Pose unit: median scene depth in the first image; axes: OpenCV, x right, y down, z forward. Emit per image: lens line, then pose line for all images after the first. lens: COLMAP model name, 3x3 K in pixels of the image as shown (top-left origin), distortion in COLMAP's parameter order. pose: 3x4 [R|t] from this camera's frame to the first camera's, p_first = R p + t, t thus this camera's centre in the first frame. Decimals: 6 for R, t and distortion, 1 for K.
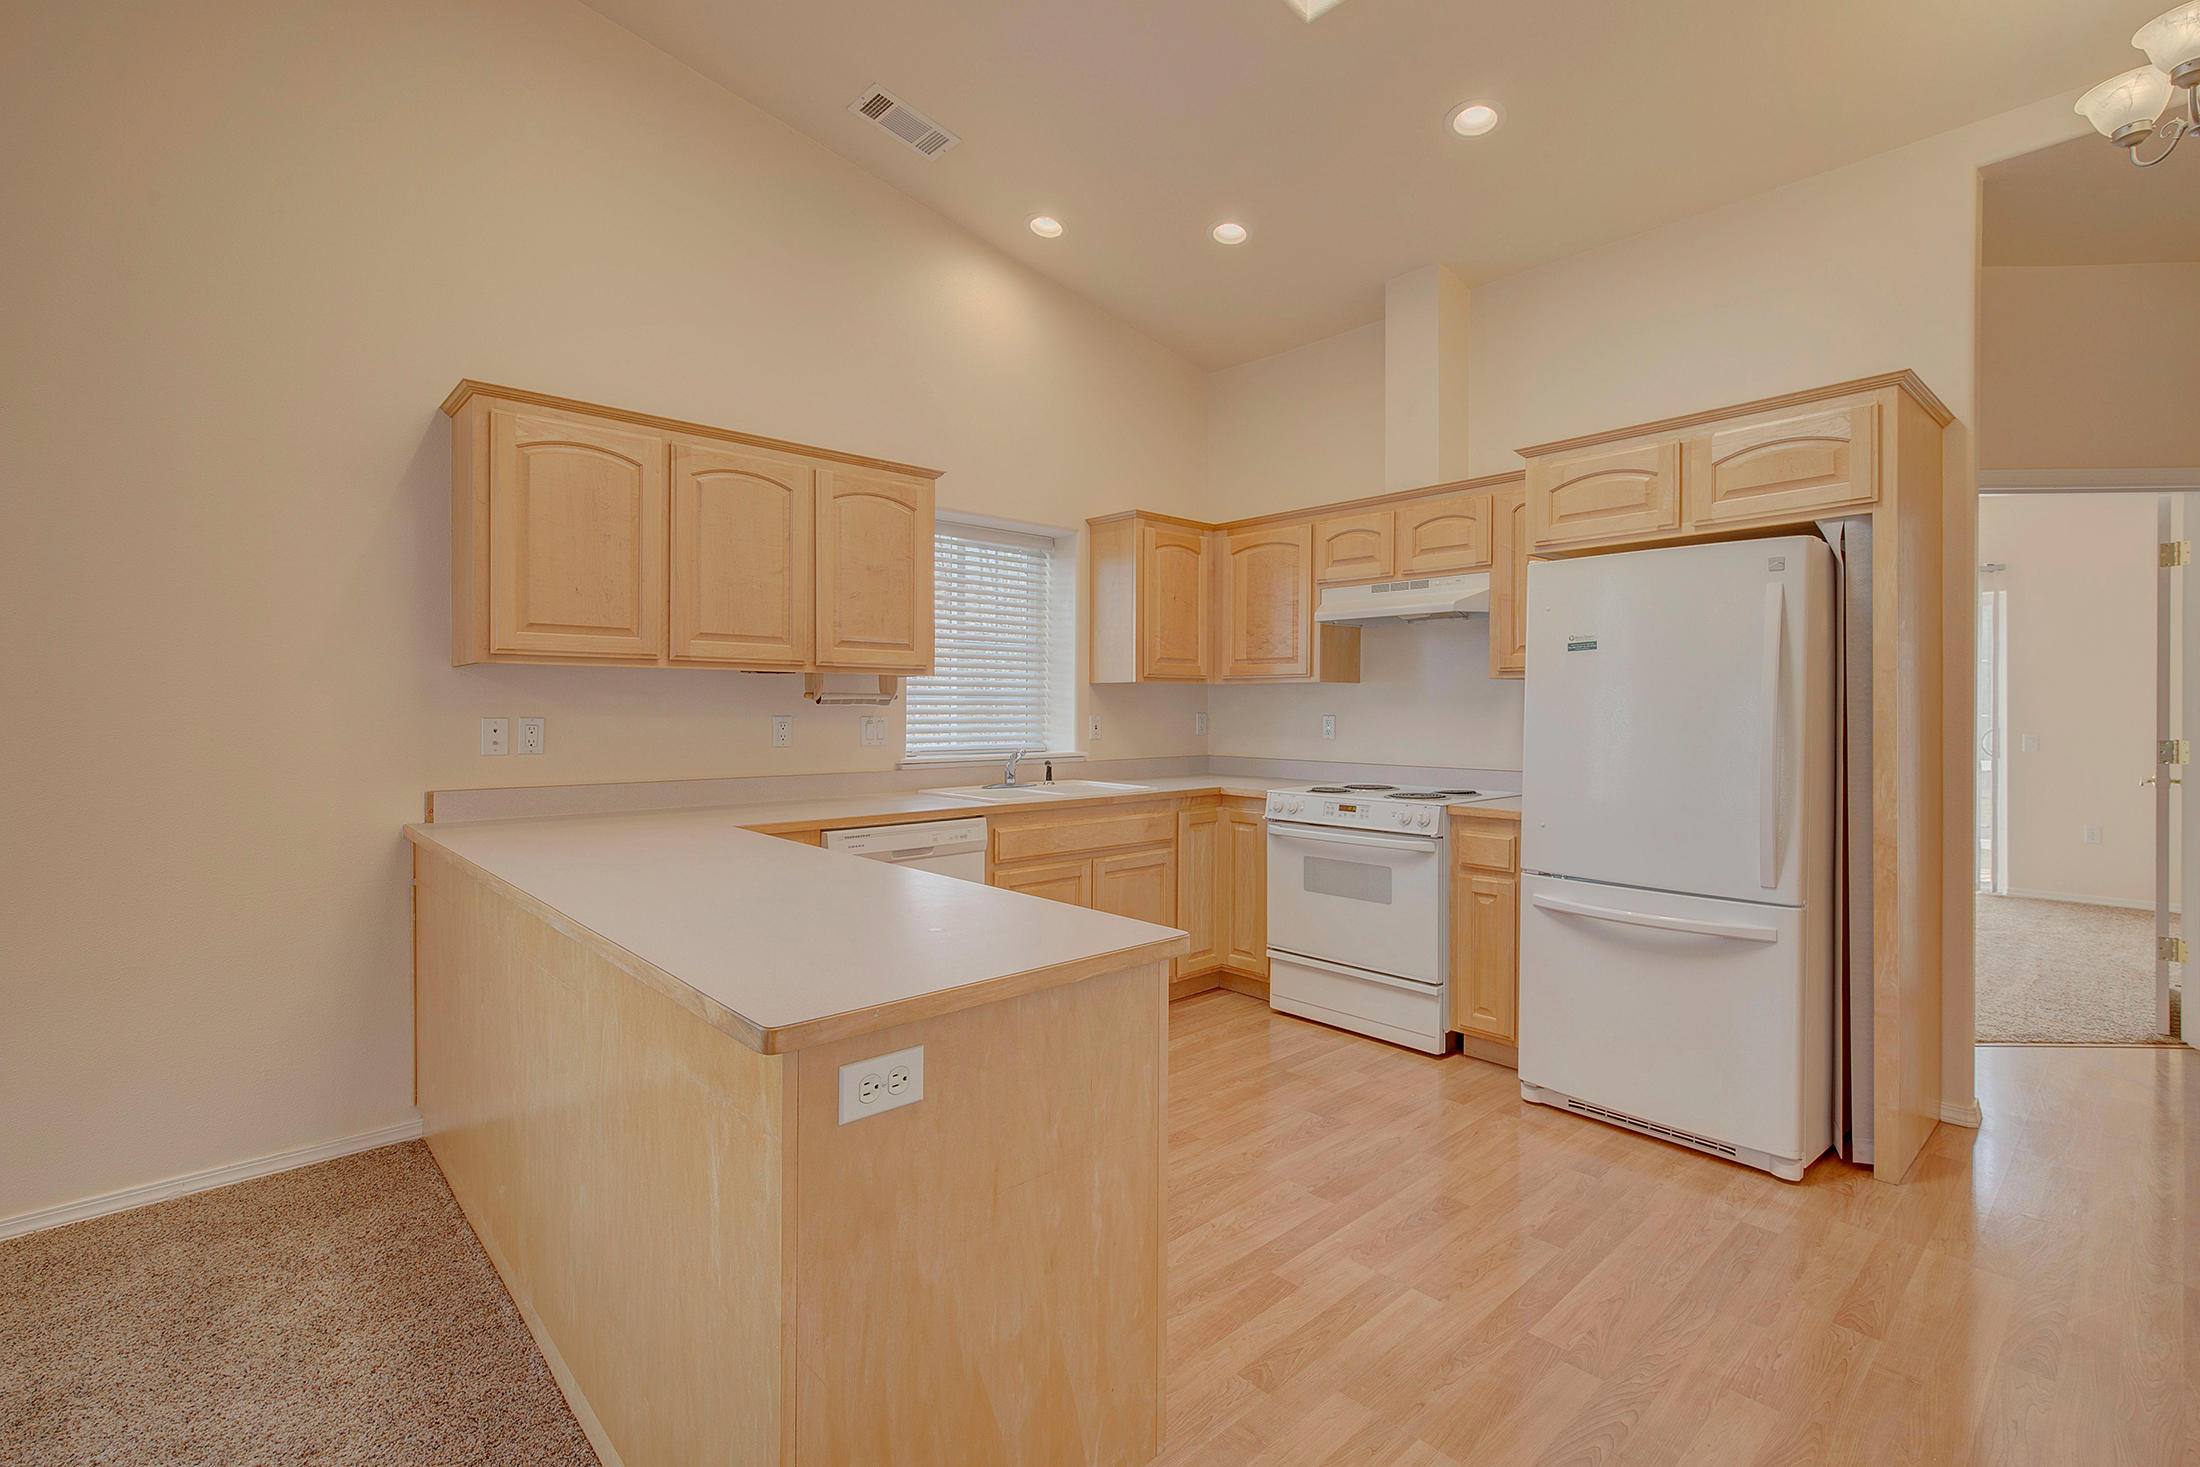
lens RADIAL K [[992.3, 0, 1108.0], [0, 992.3, 720.6], [0, 0, 1]] dist [0.002198, 0.000157]
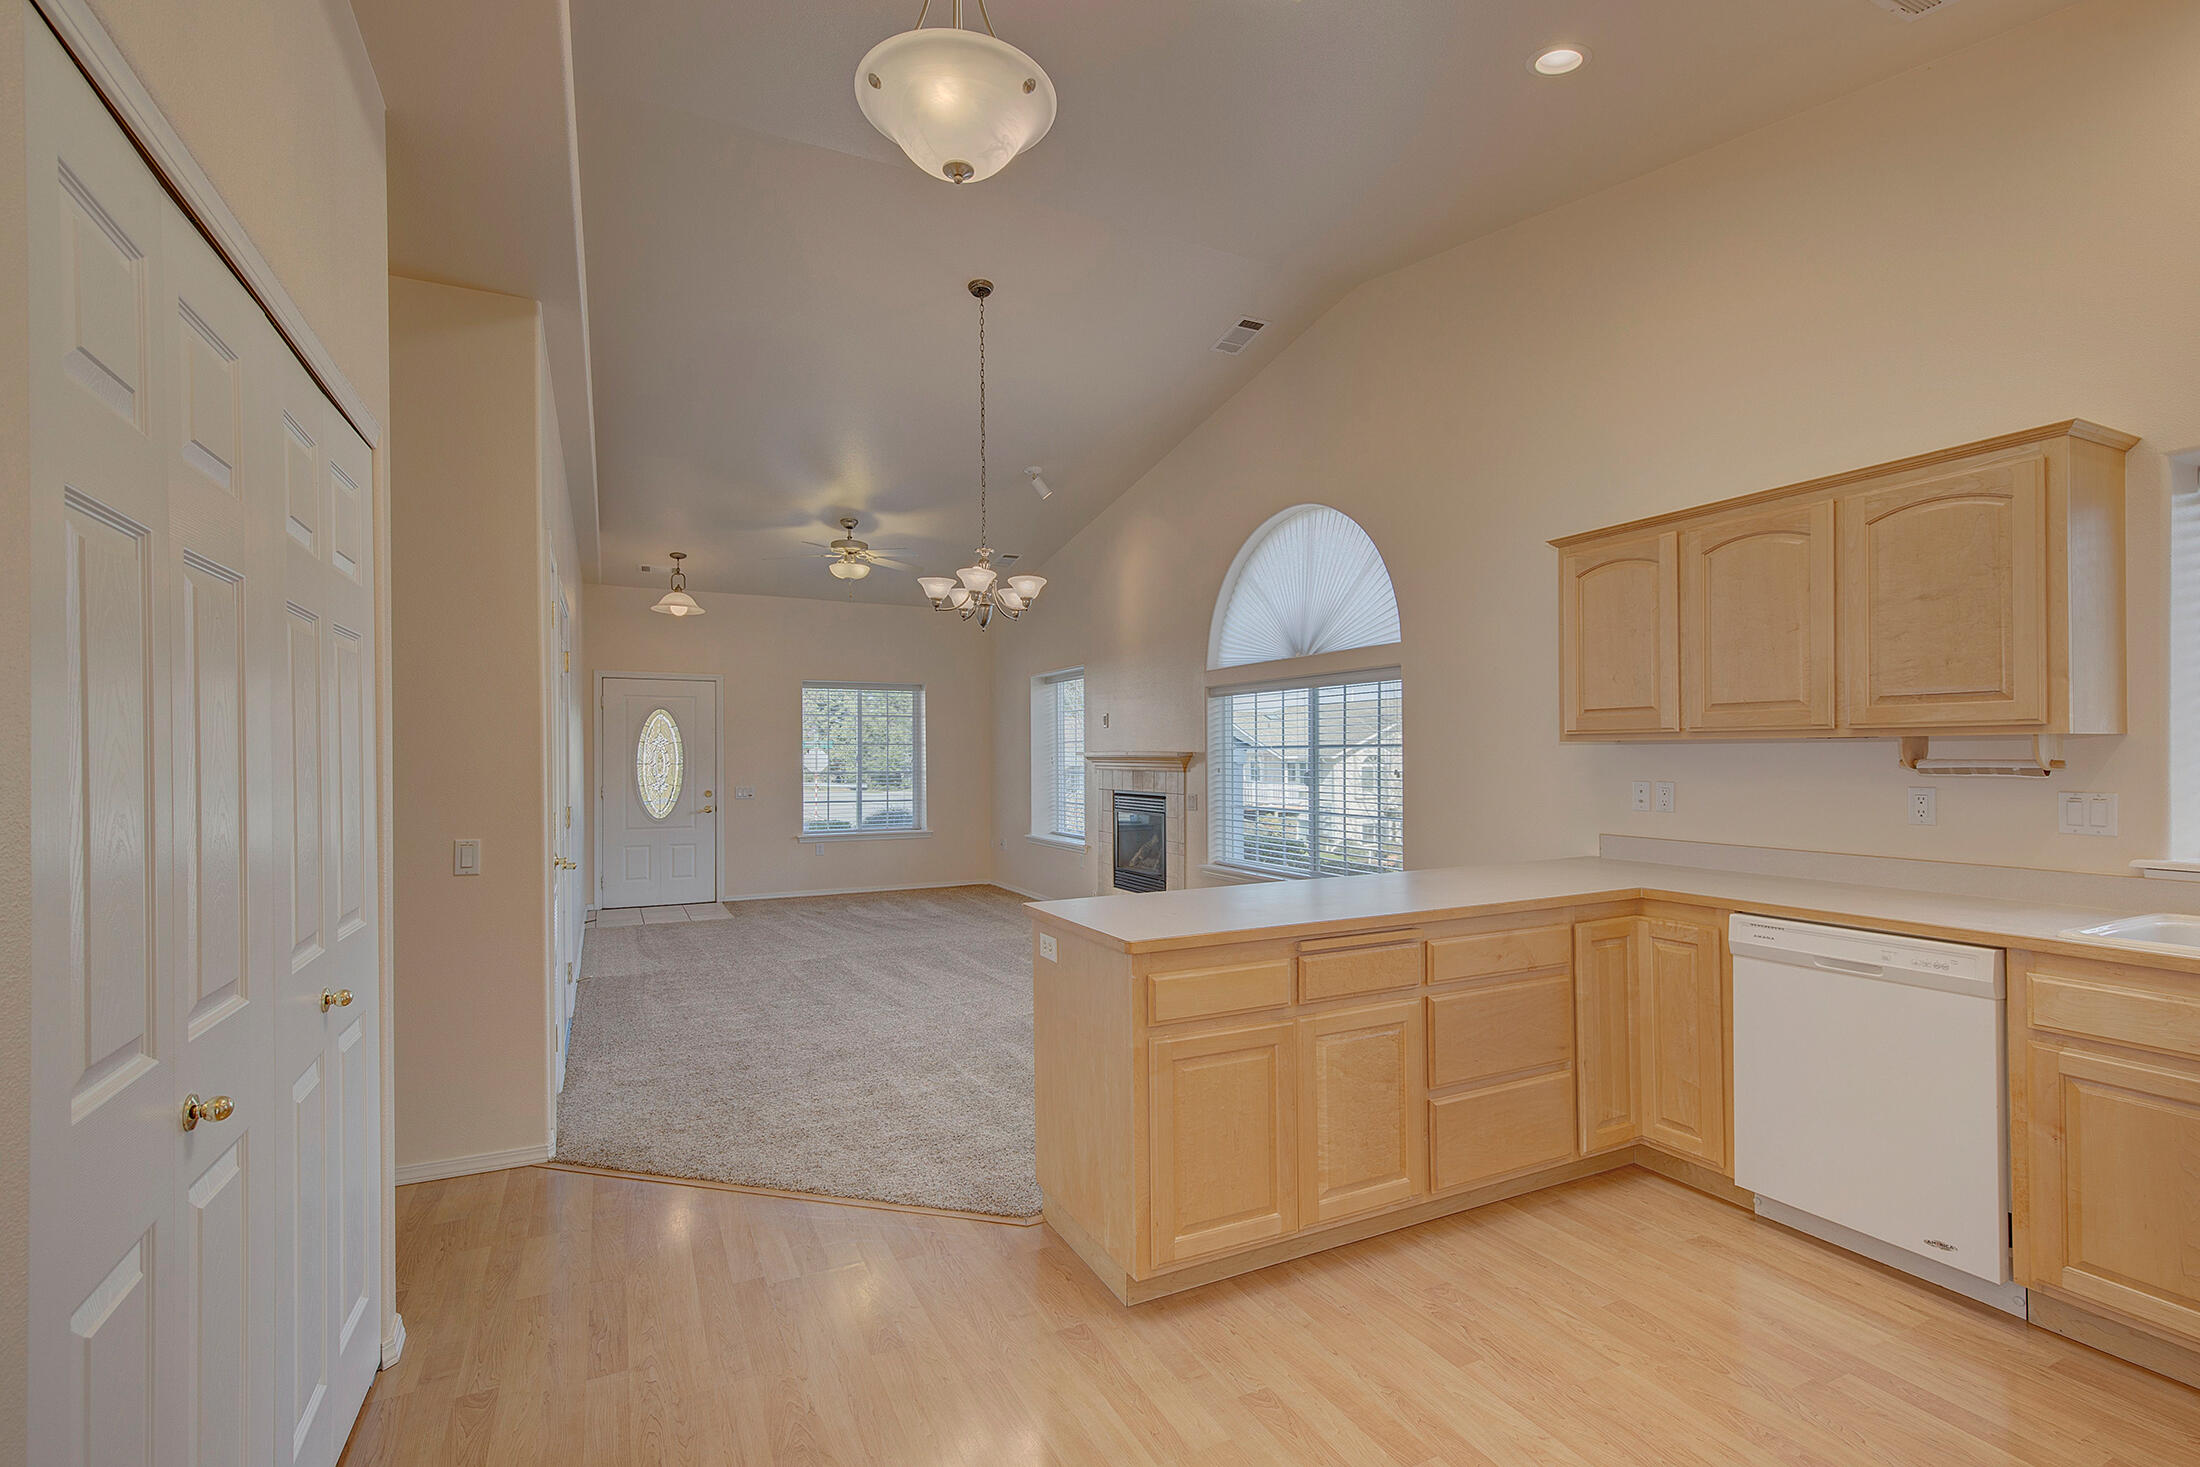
lens RADIAL K [[991.9, 0, 1112.9], [0, 991.9, 757.3], [0, 0, 1]] dist [0.000660, -0.000104]
pose [[-0.279786, 0.001099, -0.960062, 0.608380], [-0.006847, 0.999972, 0.003140, -0.026034], [0.960038, 0.007453, -0.279771, 0.554960]]
